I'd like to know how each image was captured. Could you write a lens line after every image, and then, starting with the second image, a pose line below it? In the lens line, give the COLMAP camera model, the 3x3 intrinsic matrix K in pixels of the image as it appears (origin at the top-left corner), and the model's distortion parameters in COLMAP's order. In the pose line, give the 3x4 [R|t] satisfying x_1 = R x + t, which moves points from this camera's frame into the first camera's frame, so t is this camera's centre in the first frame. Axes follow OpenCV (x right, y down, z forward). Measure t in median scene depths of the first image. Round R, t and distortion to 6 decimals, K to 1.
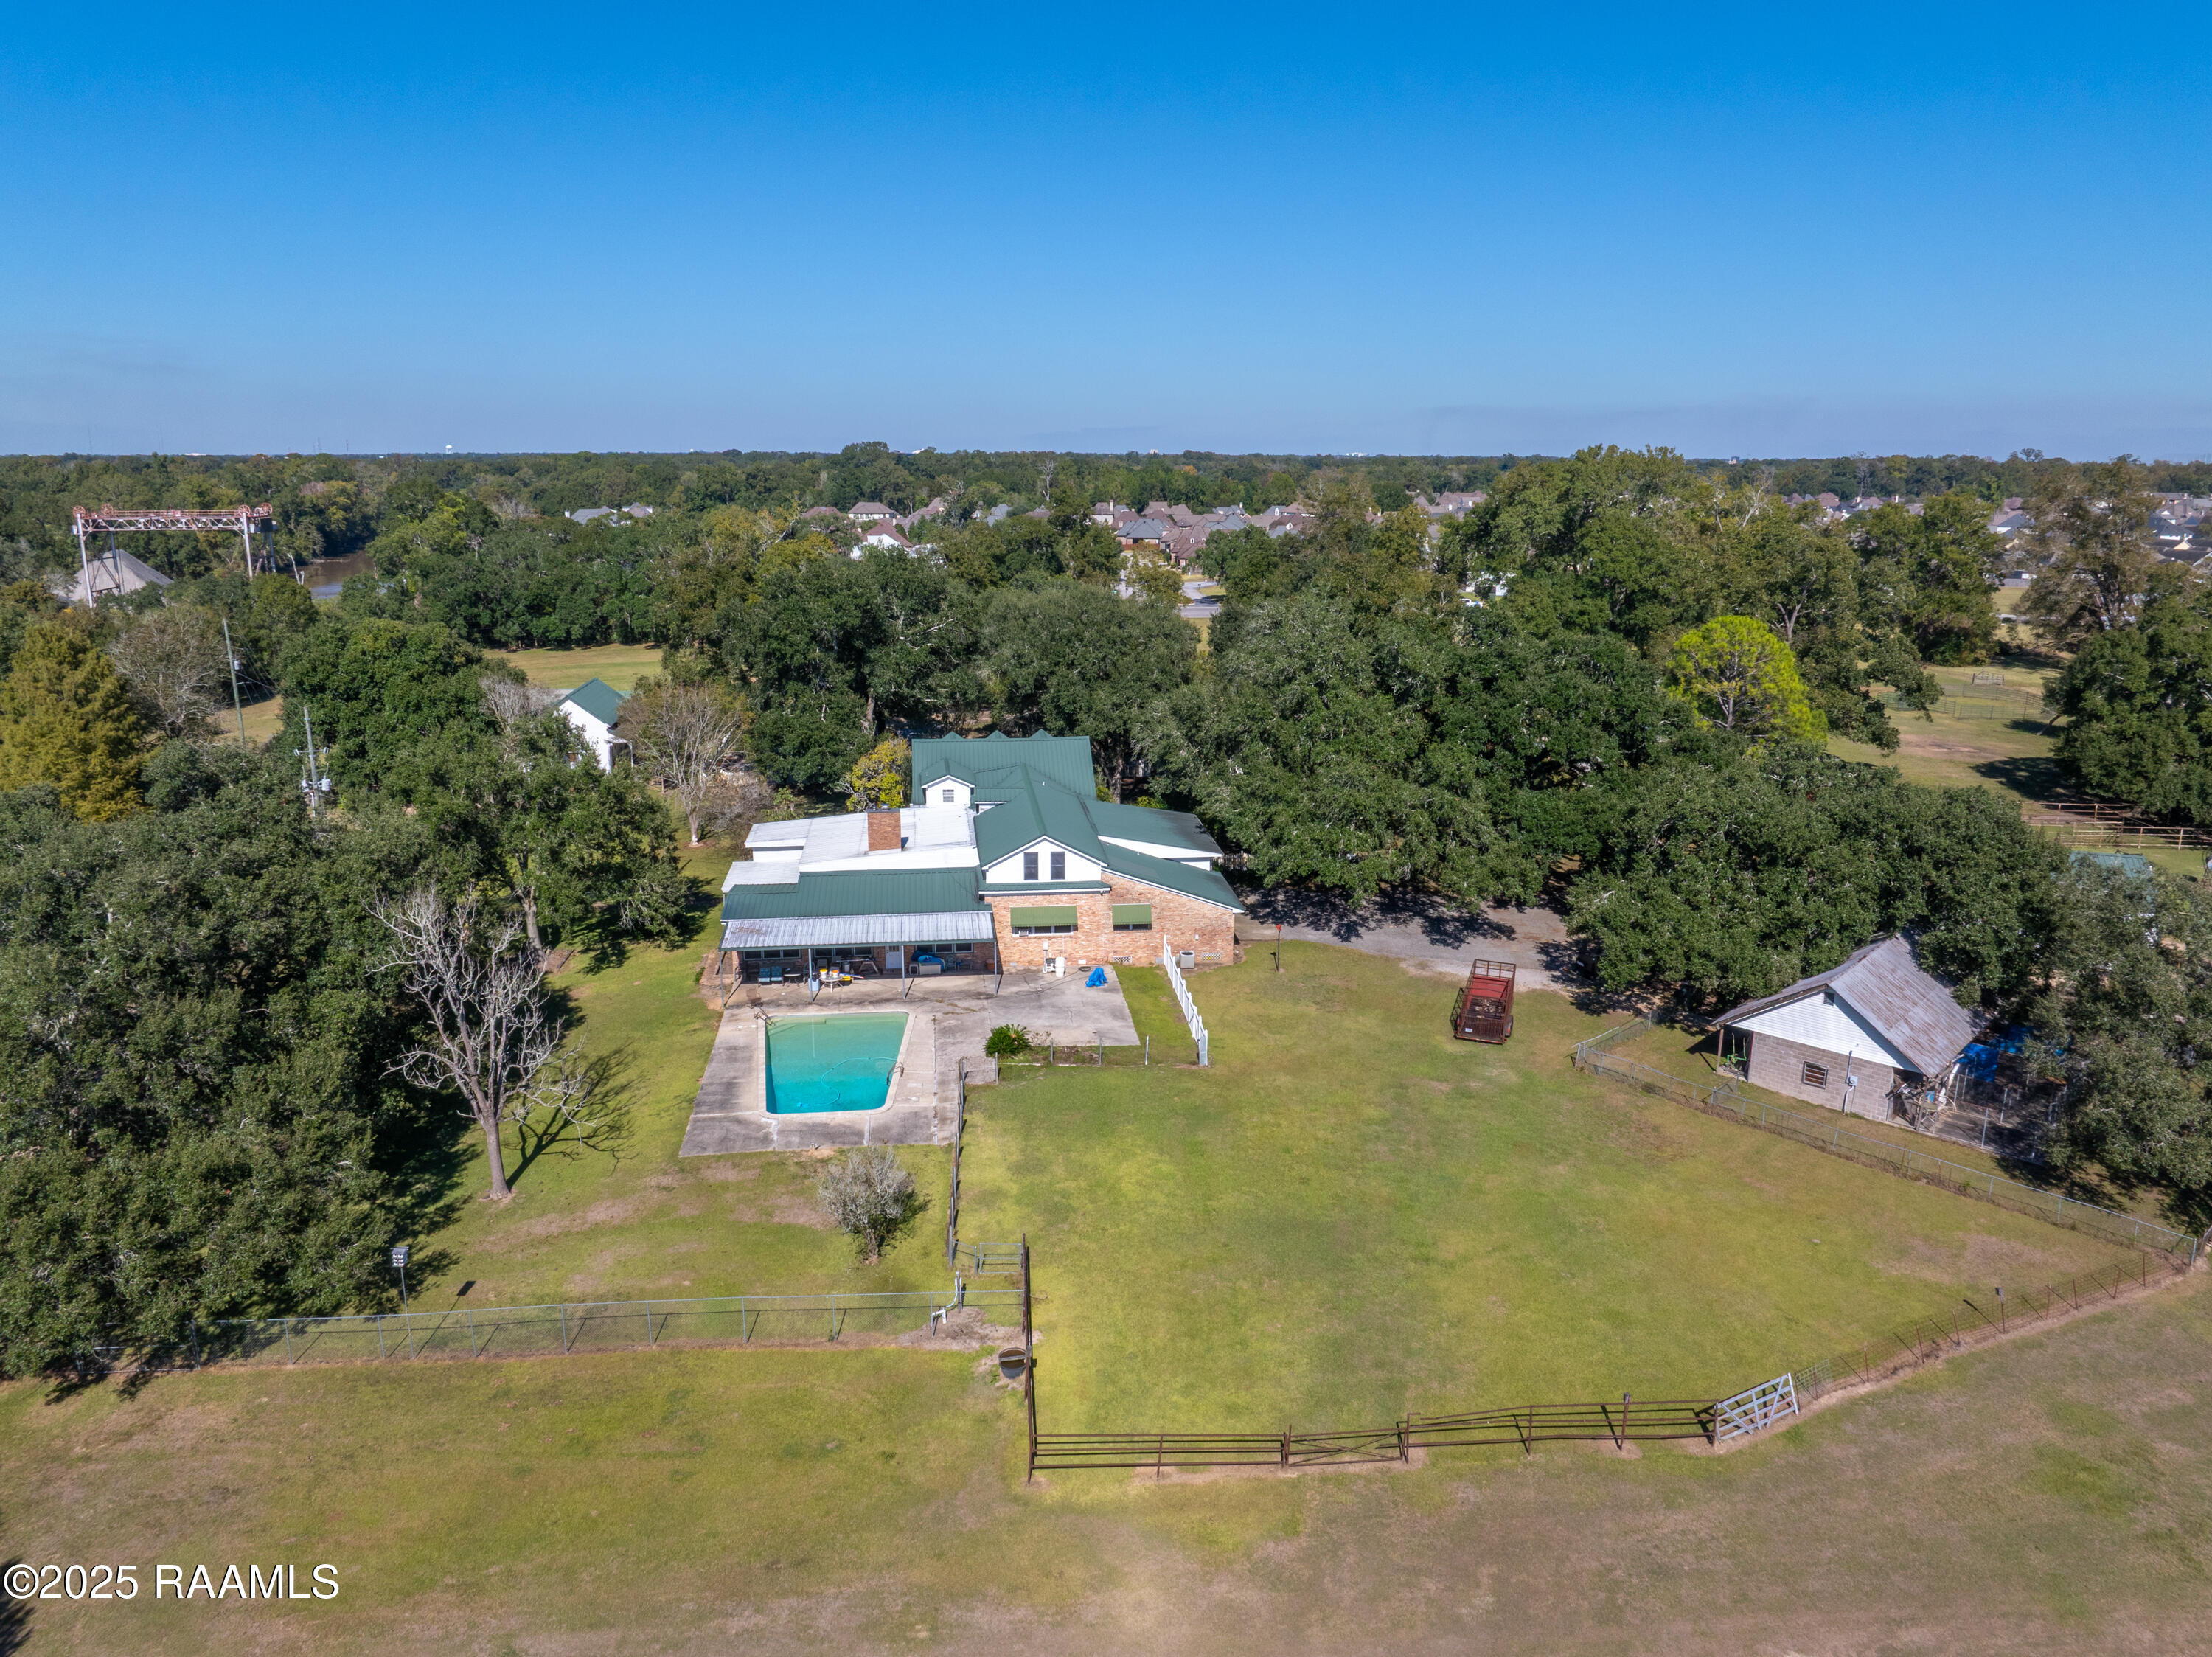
lens RADIAL K [[1548.8, 0, 1106.0], [0, 1548.8, 828.5], [0, 0, 1]] dist [-0.035885, 0.002445]
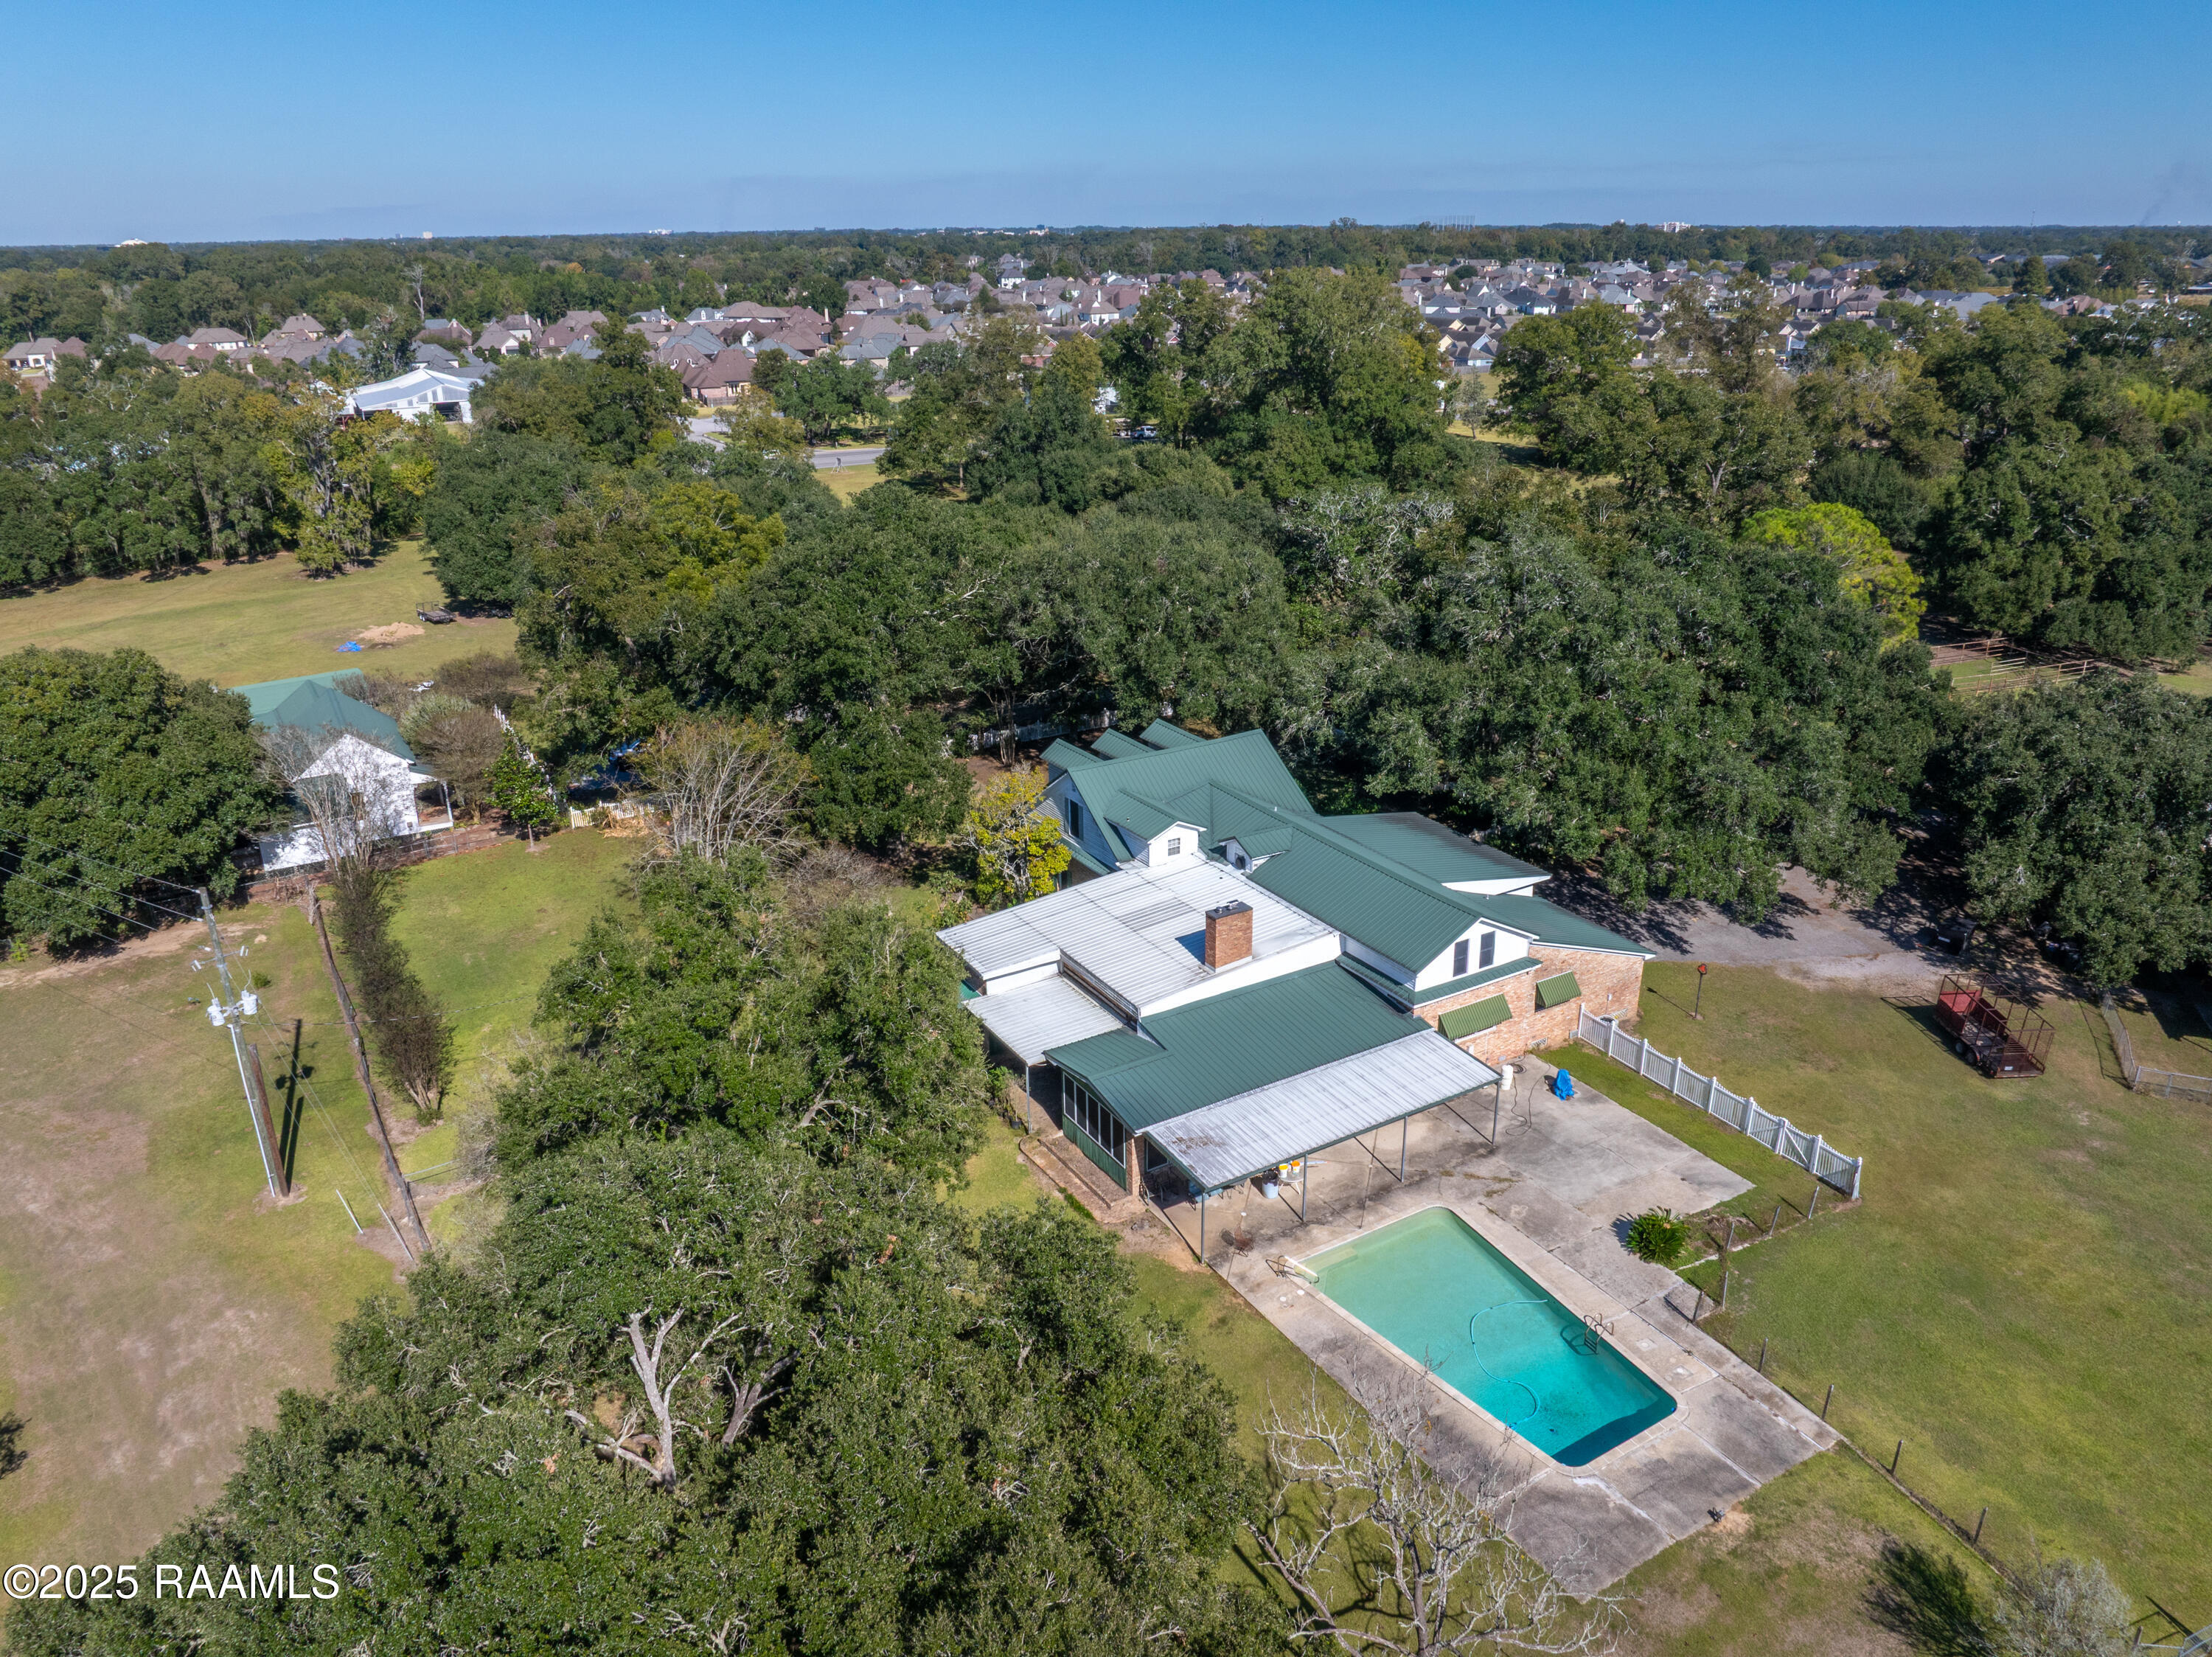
lens RADIAL K [[1548.8, 0, 1106.0], [0, 1548.8, 828.5], [0, 0, 1]] dist [-0.035885, 0.002445]
pose [[0.910109, -0.162650, 0.381112, -0.442968], [0.109986, 0.981573, 0.156263, -0.160127], [-0.399505, -0.100300, 0.911227, 0.350421]]
